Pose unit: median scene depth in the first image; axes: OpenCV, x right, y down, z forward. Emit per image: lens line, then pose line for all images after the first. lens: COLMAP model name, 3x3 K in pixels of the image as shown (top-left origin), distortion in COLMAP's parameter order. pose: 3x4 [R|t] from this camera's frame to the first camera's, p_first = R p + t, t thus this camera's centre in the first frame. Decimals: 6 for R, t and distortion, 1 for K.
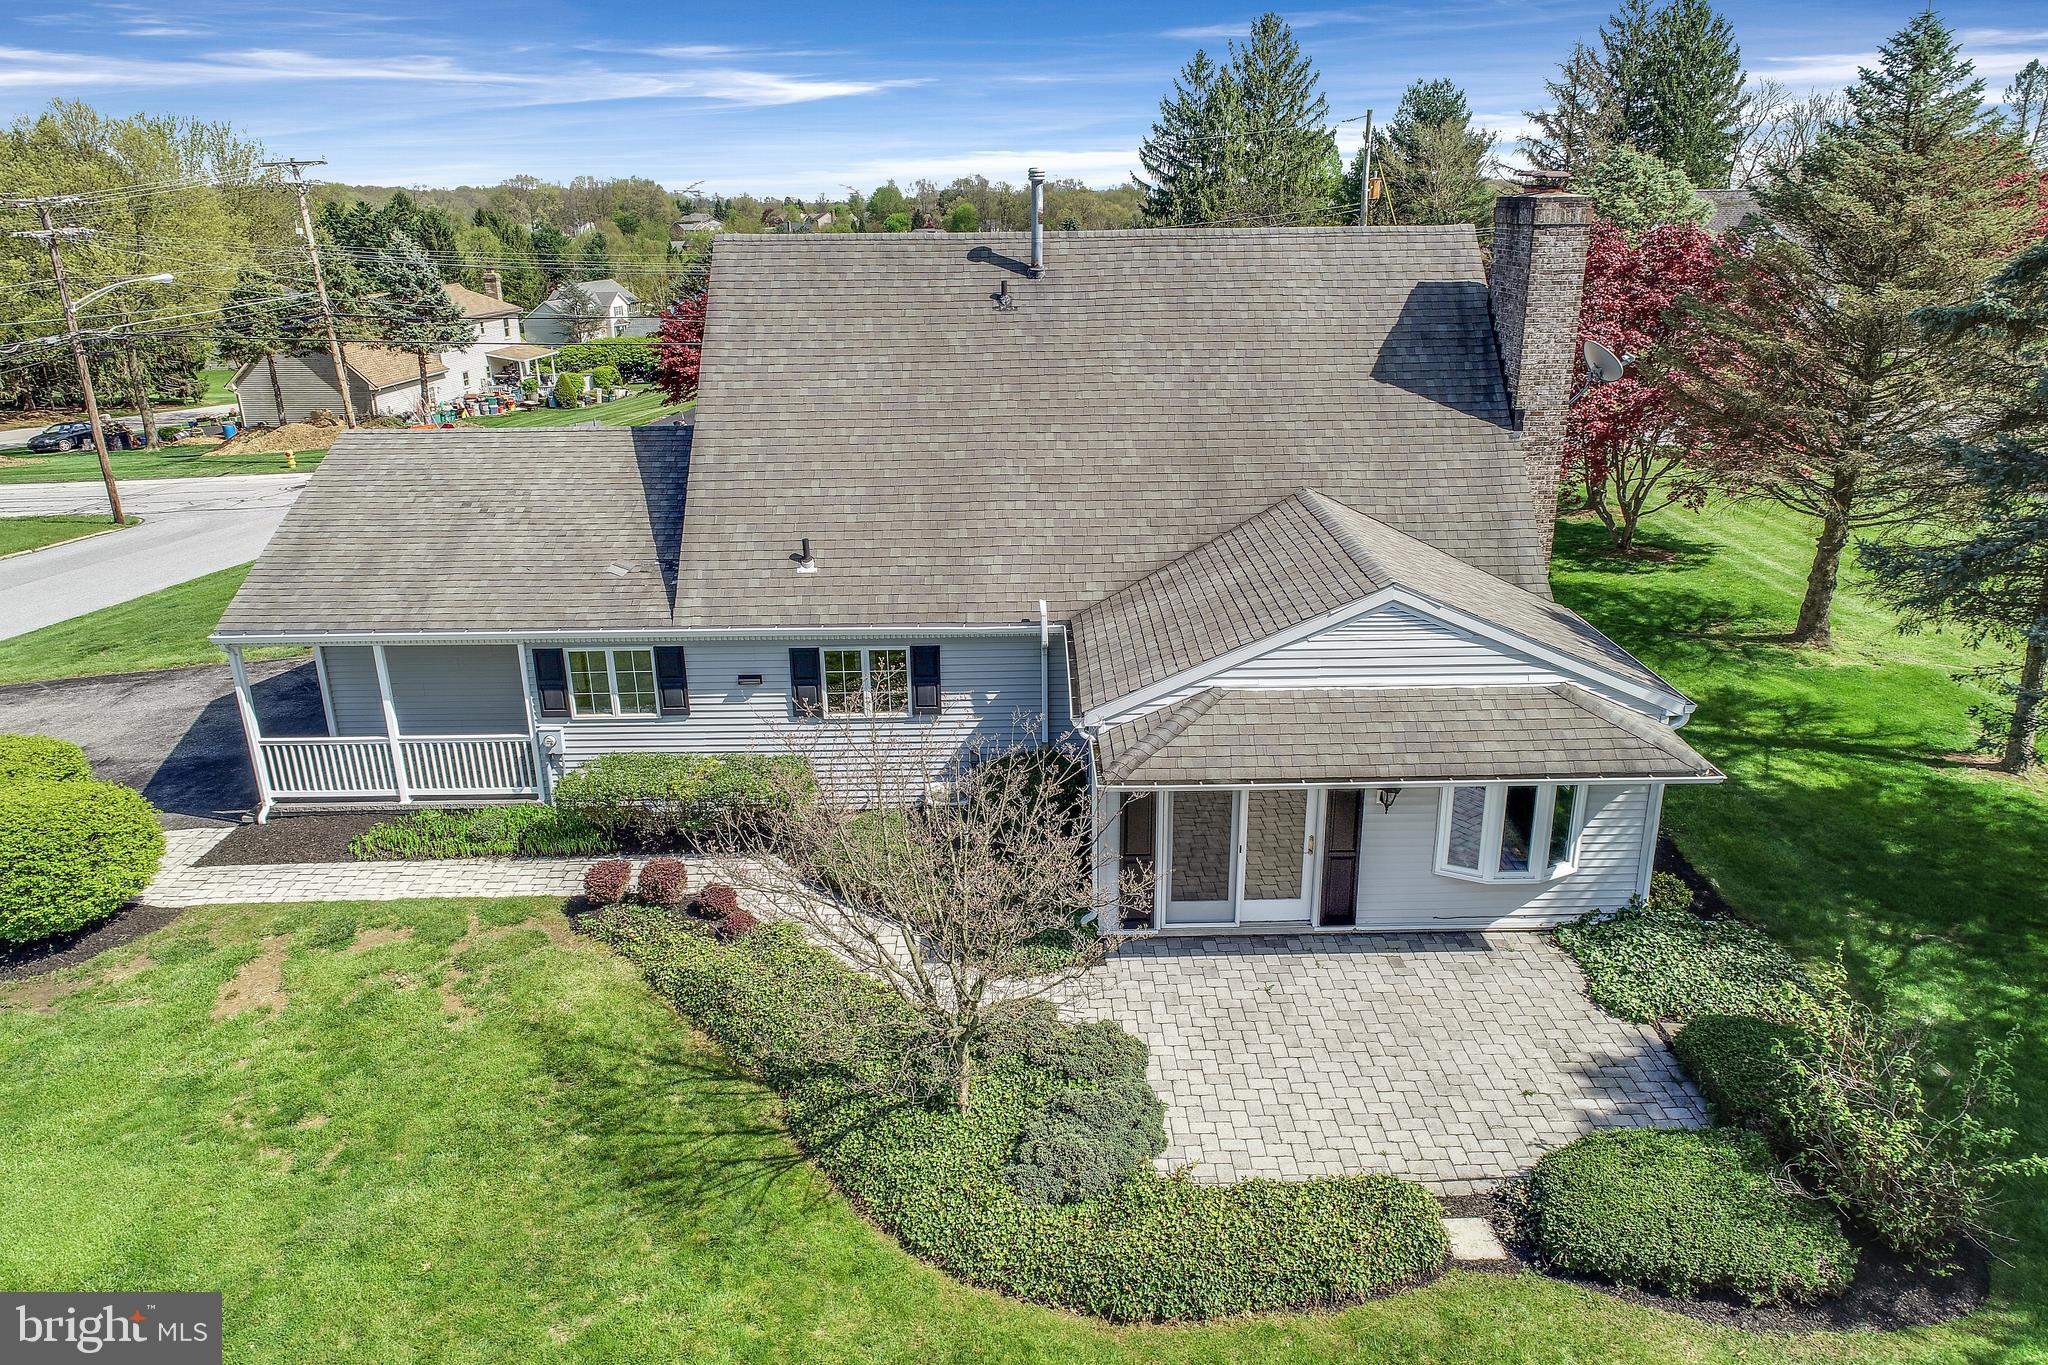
lens RADIAL K [[1374.2, 0, 1020.8], [0, 1374.2, 684.2], [0, 0, 1]] dist [0.000713, -0.001674]
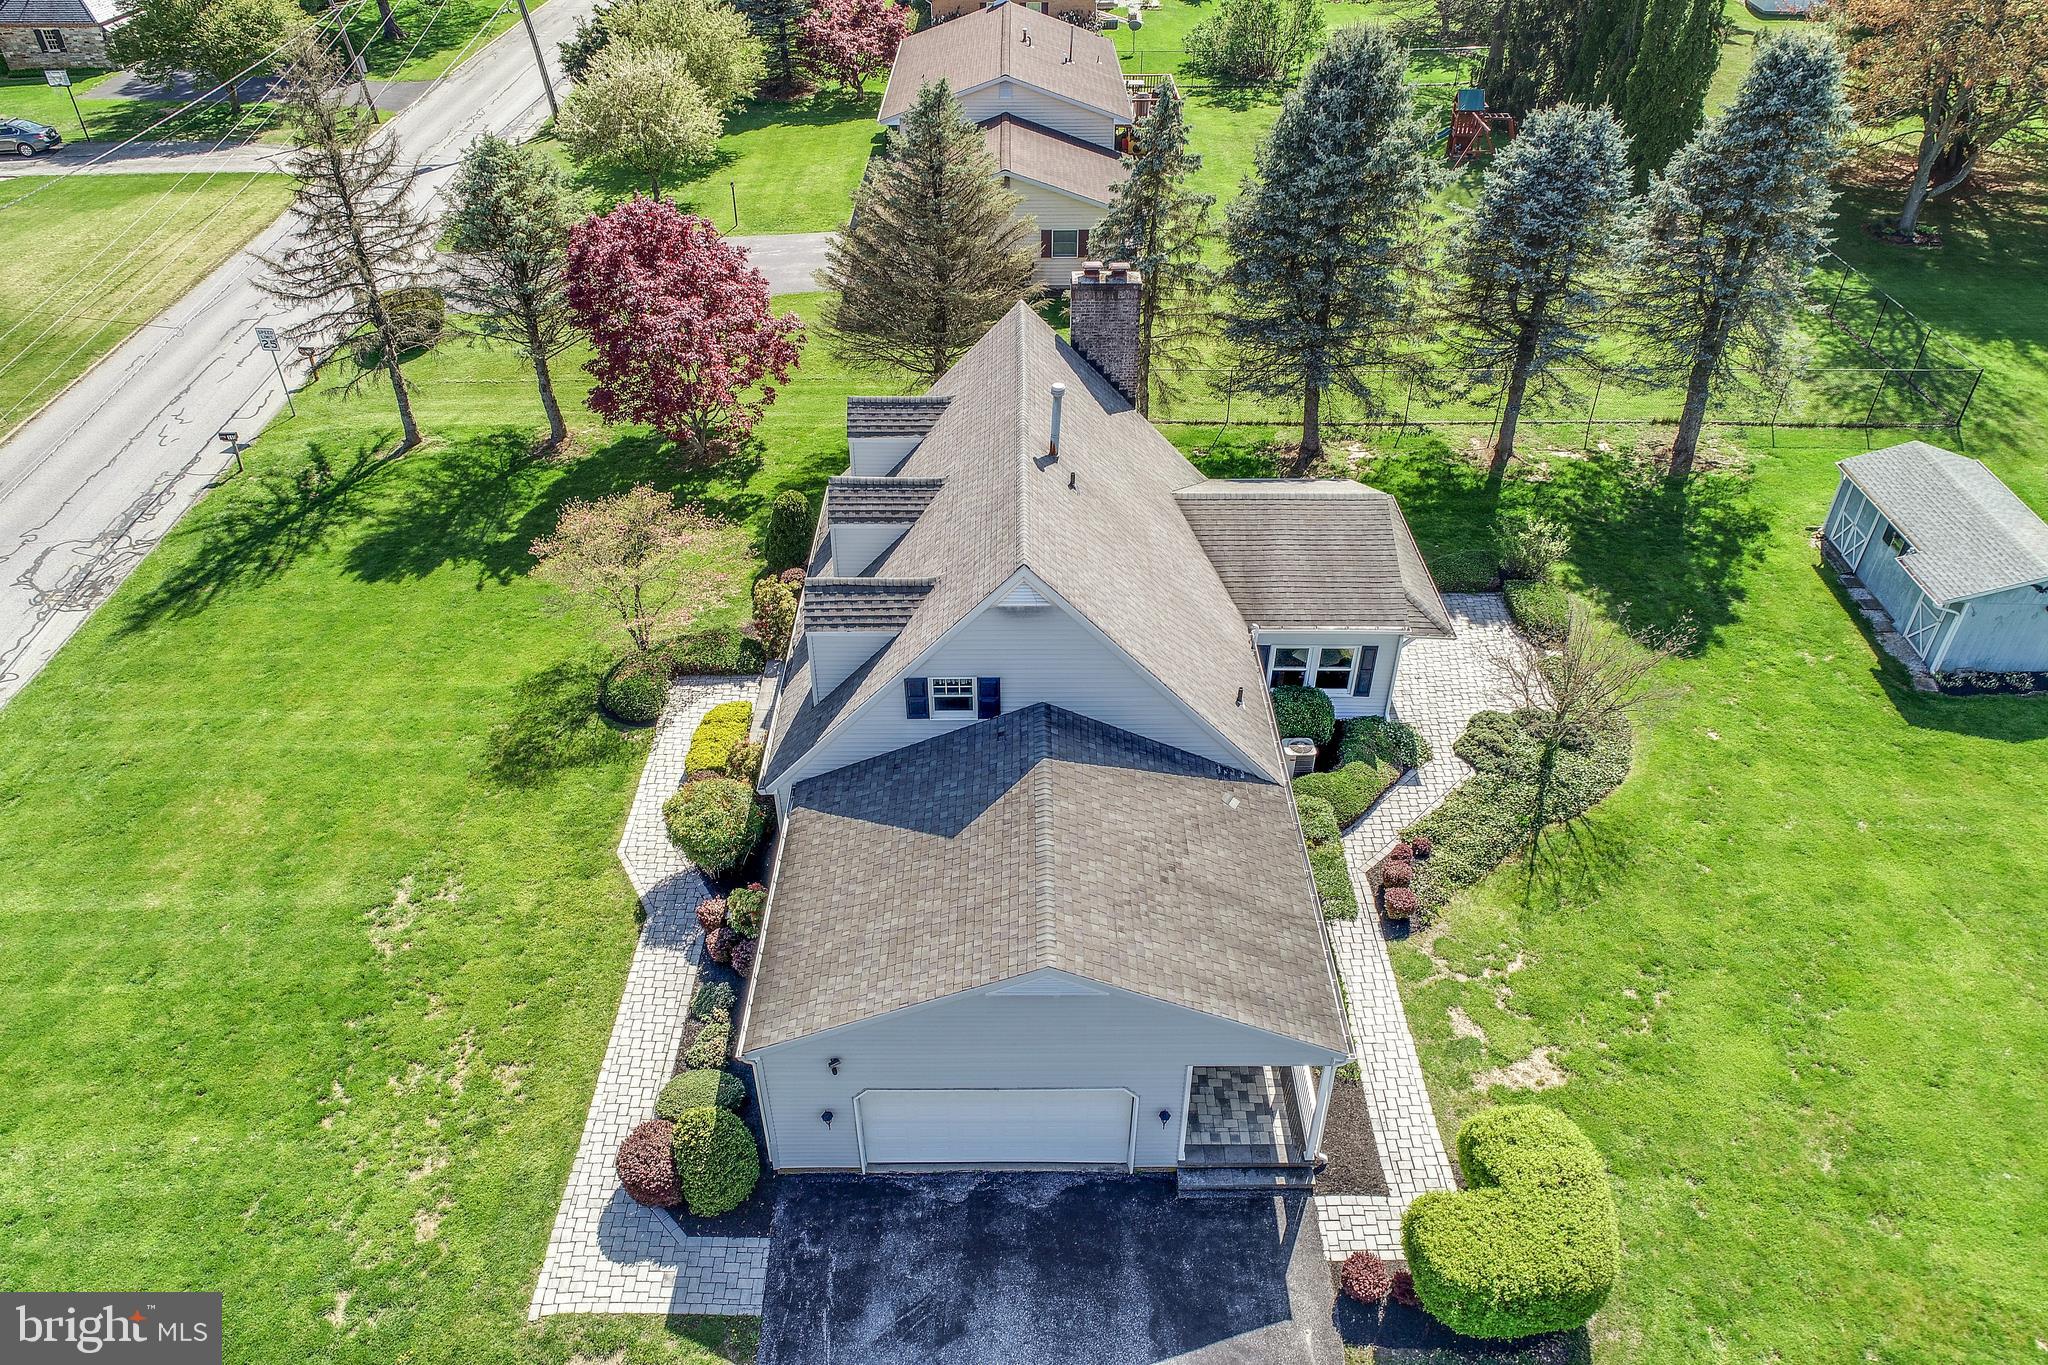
lens RADIAL K [[1374.2, 0, 1024.6], [0, 1374.2, 690.9], [0, 0, 1]] dist [0.000713, -0.001674]
pose [[0.002068, -0.585897, 0.810383, -1.293472], [0.335691, 0.763766, 0.551337, -0.949601], [-0.941970, 0.270898, 0.198260, 0.927312]]
